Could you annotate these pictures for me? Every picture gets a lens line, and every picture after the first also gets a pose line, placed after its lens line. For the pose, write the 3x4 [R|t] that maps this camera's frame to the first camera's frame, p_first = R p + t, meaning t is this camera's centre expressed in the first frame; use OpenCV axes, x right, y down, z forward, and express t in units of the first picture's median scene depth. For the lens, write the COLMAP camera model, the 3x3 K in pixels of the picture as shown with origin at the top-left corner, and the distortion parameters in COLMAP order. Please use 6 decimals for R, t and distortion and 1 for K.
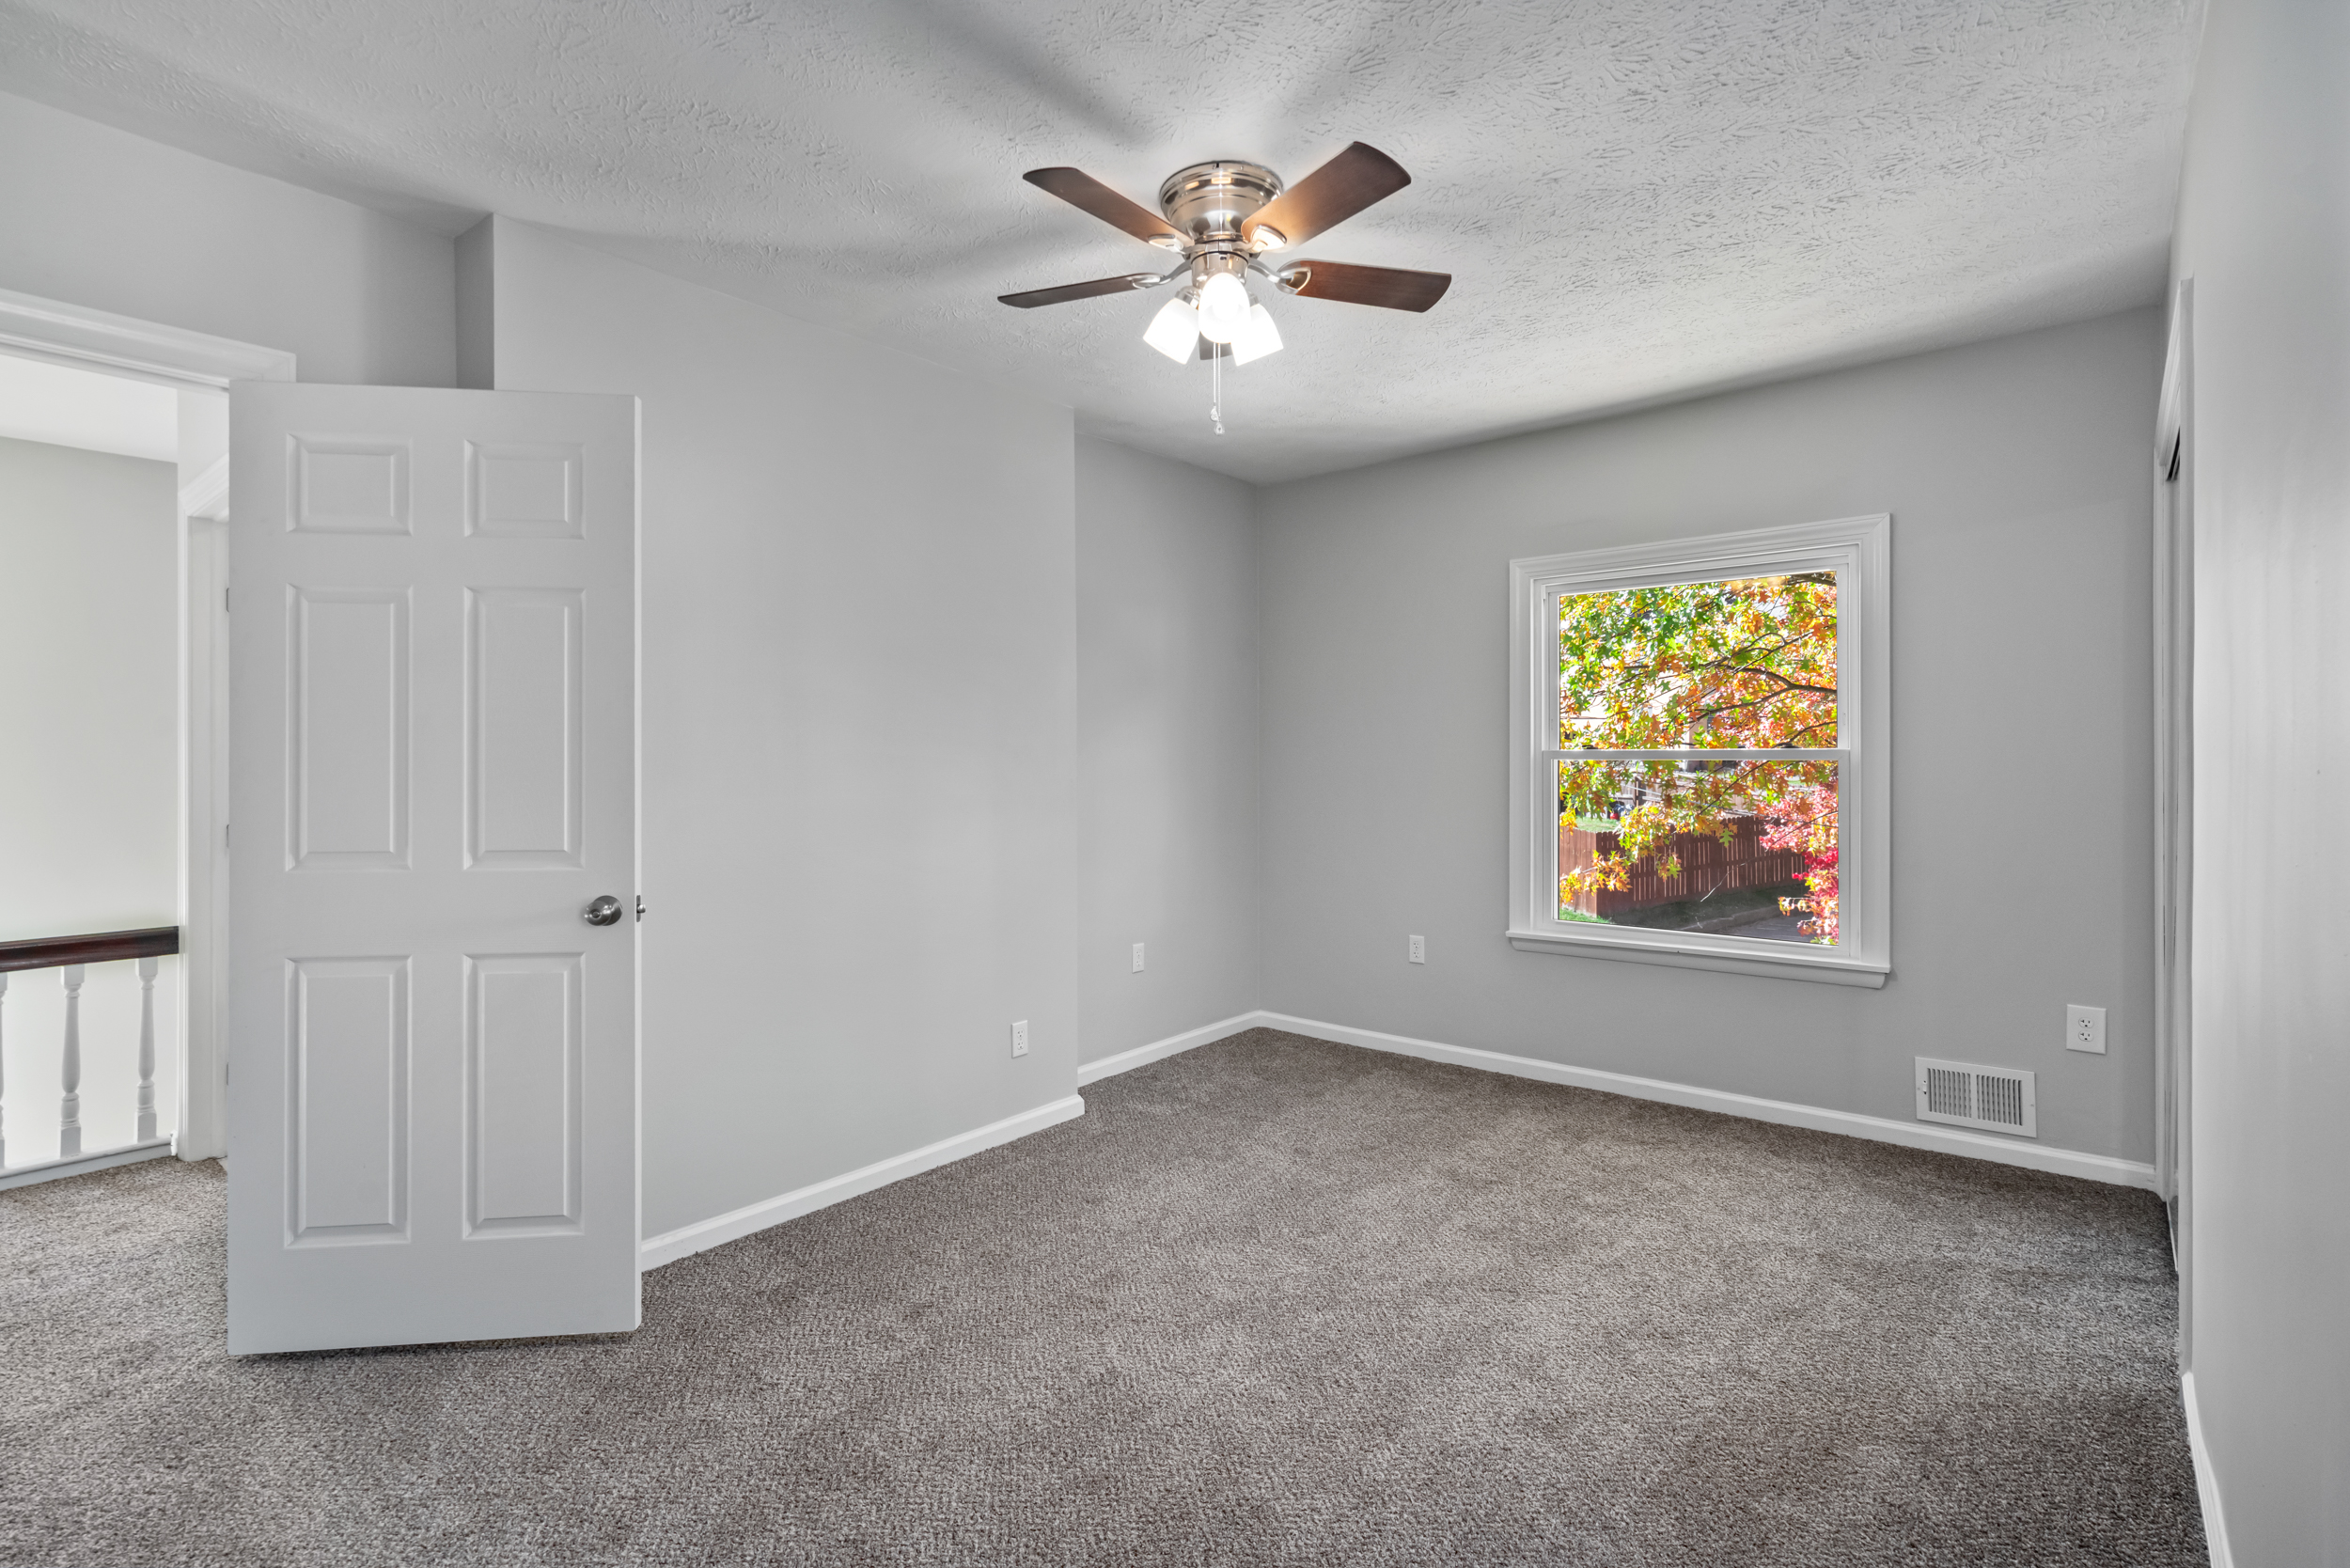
lens RADIAL K [[1121.9, 0, 1184.6], [0, 1121.9, 767.4], [0, 0, 1]] dist [-0.001741, 0.000611]
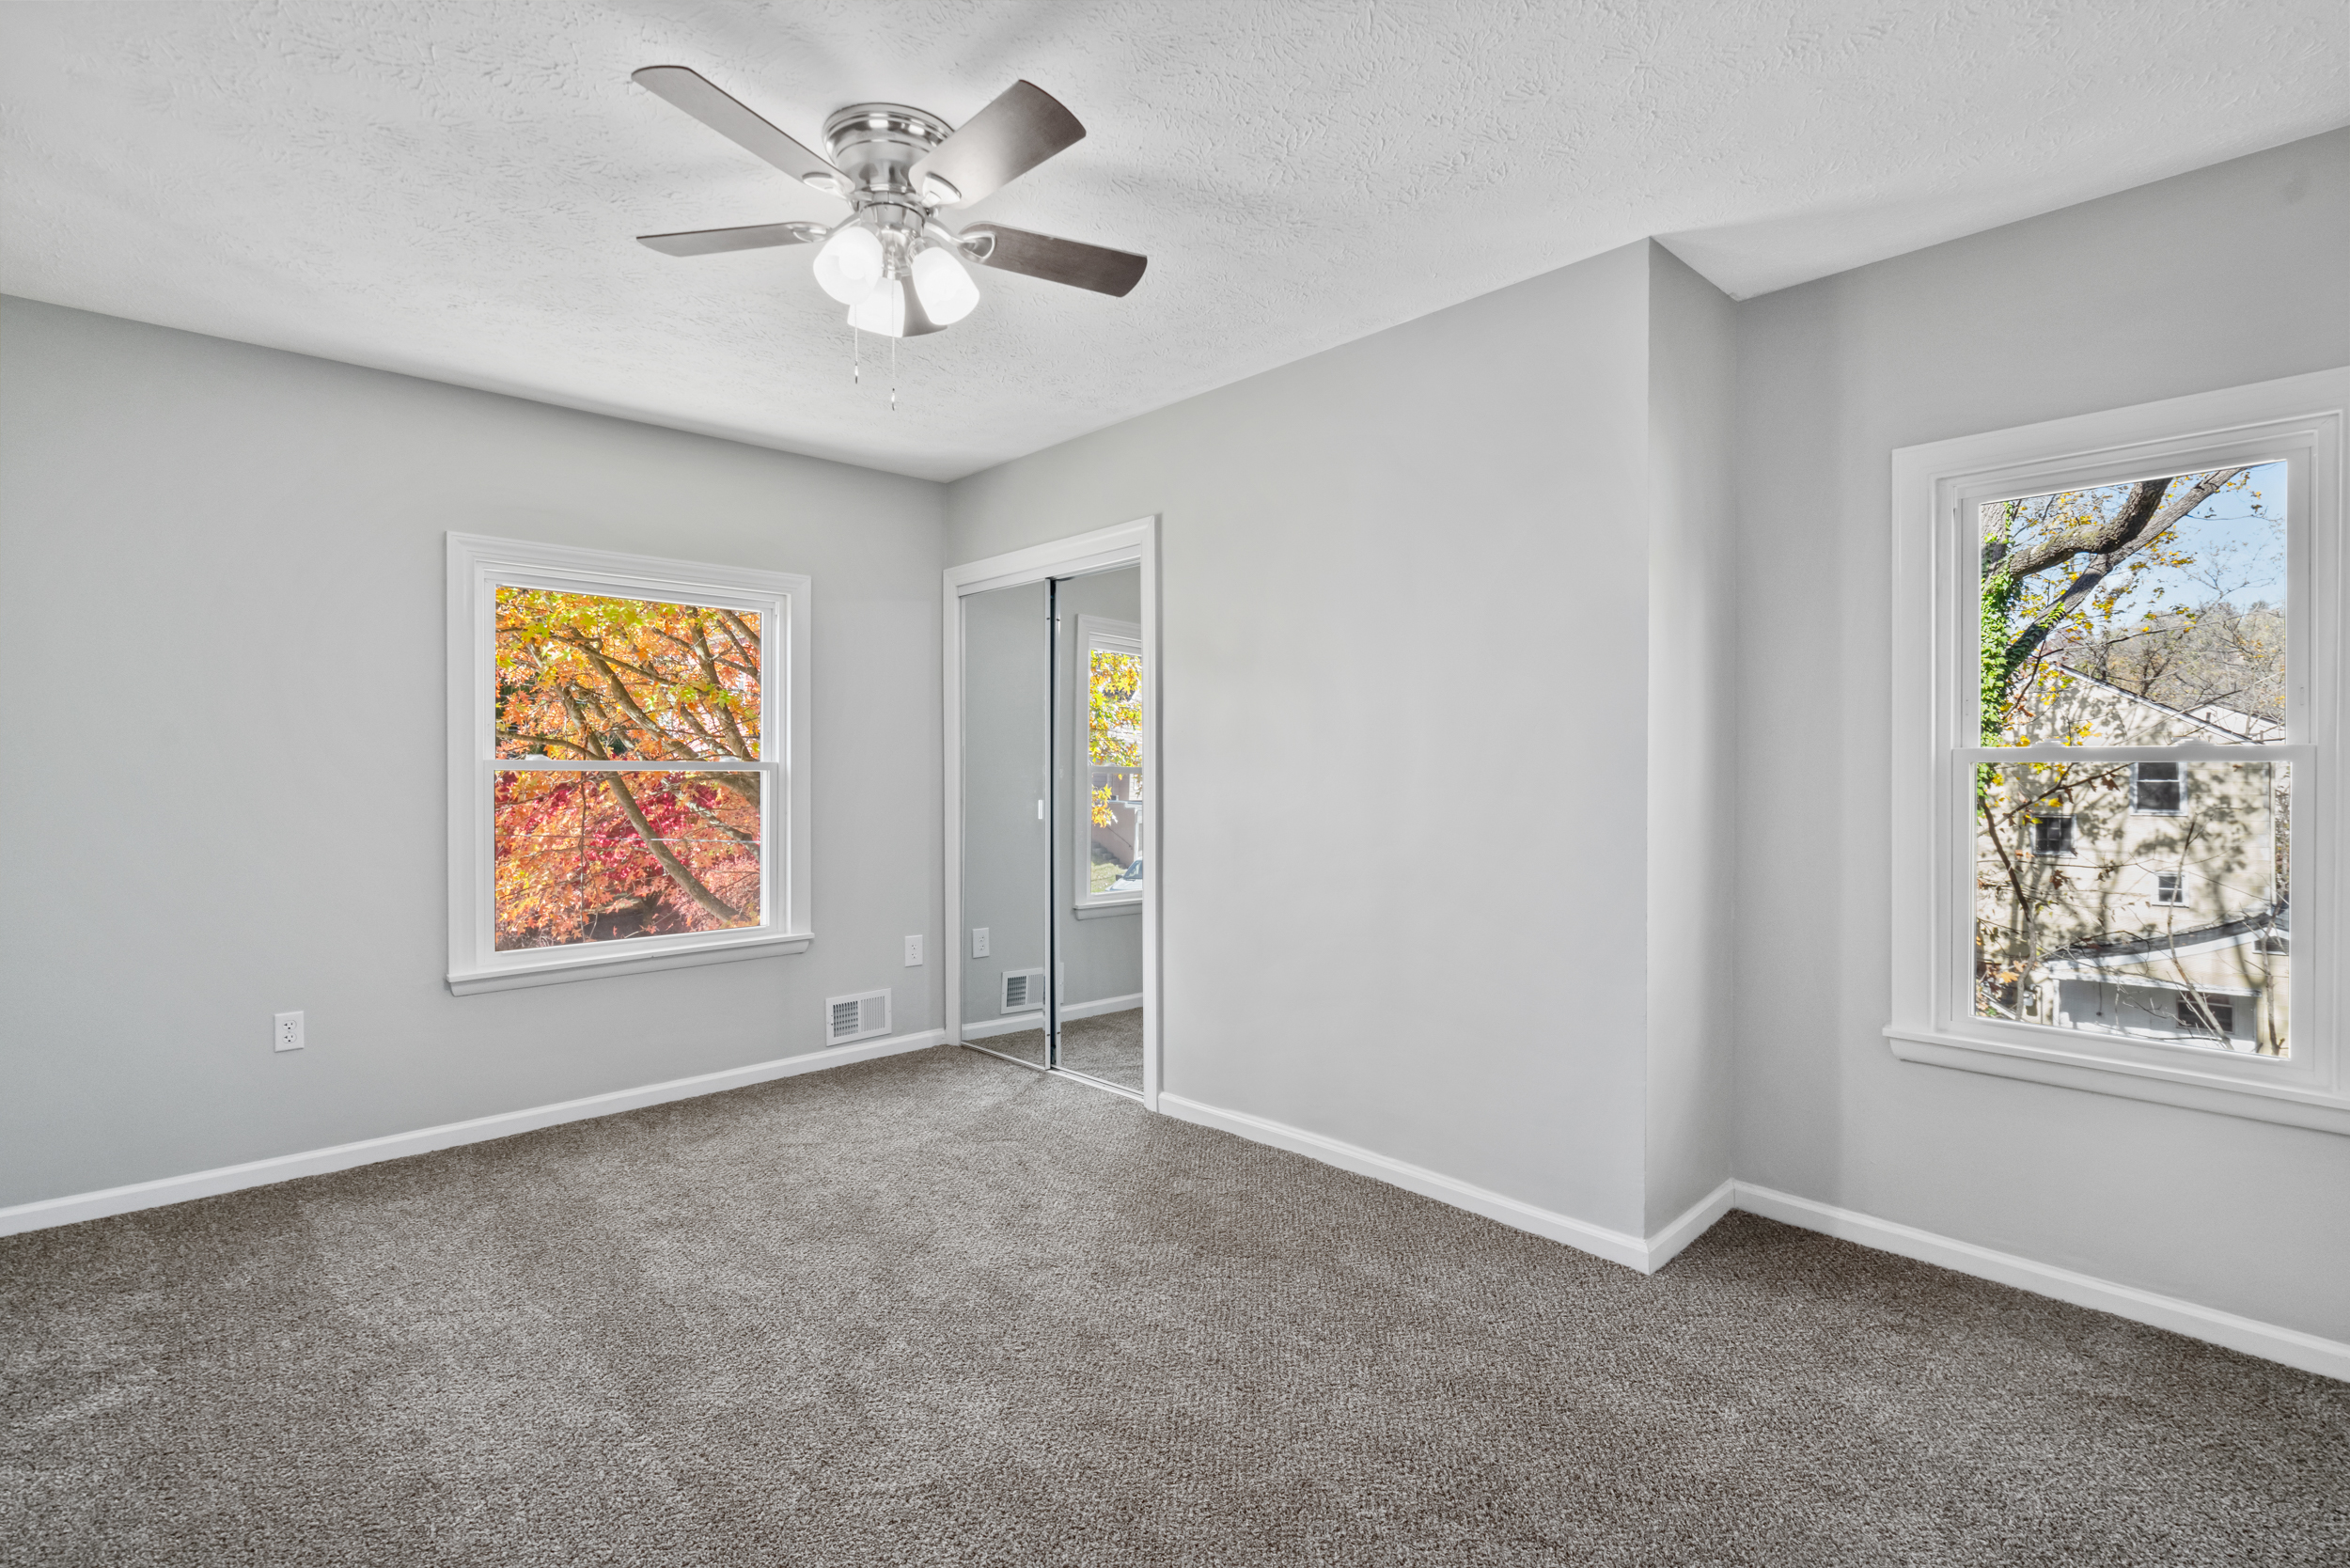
lens RADIAL K [[1052.1, 0, 1186.2], [0, 1052.1, 780.9], [0, 0, 1]] dist [-0.003258, 0.000540]
pose [[0.110006, -0.004039, 0.993923, -0.541065], [0.005702, 0.999978, 0.003433, 0.002438], [-0.993915, 0.005290, 0.110026, 0.469228]]
